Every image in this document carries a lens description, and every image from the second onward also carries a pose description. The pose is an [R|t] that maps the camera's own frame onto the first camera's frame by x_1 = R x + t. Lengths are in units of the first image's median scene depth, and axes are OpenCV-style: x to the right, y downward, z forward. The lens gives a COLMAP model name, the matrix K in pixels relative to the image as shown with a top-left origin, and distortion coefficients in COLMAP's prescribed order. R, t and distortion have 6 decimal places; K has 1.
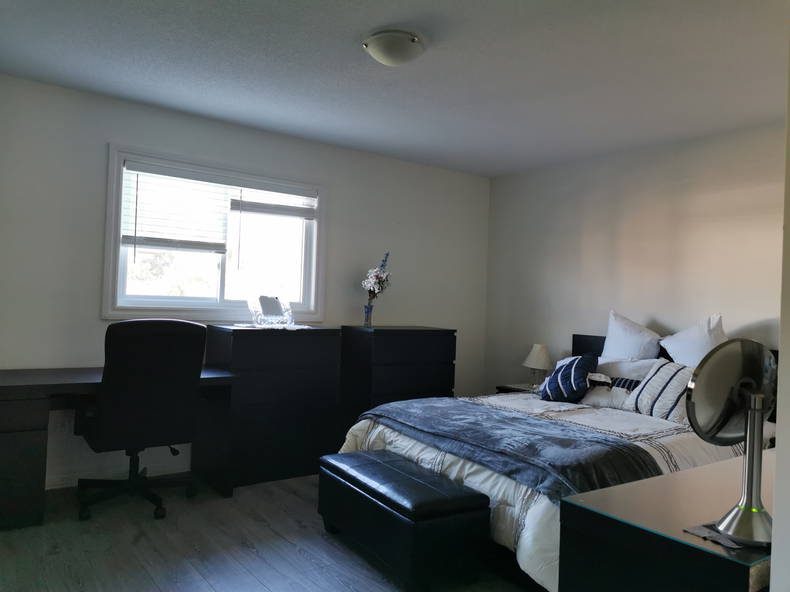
lens RADIAL K [[611.0, 0, 395.0], [0, 611.0, 296.0], [0, 0, 1]] dist [0.065338, -0.002174]
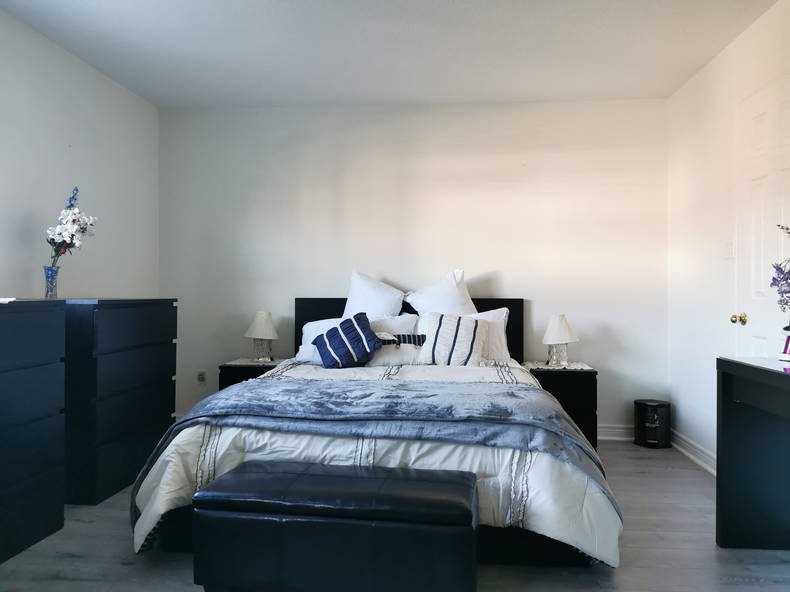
lens RADIAL K [[611.0, 0, 395.0], [0, 611.0, 296.0], [0, 0, 1]] dist [0.065338, -0.002174]
pose [[0.658308, -0.039164, 0.751729, -0.420681], [0.013031, 0.999089, 0.040639, 0.034471], [-0.752636, -0.016957, 0.658218, 0.403372]]
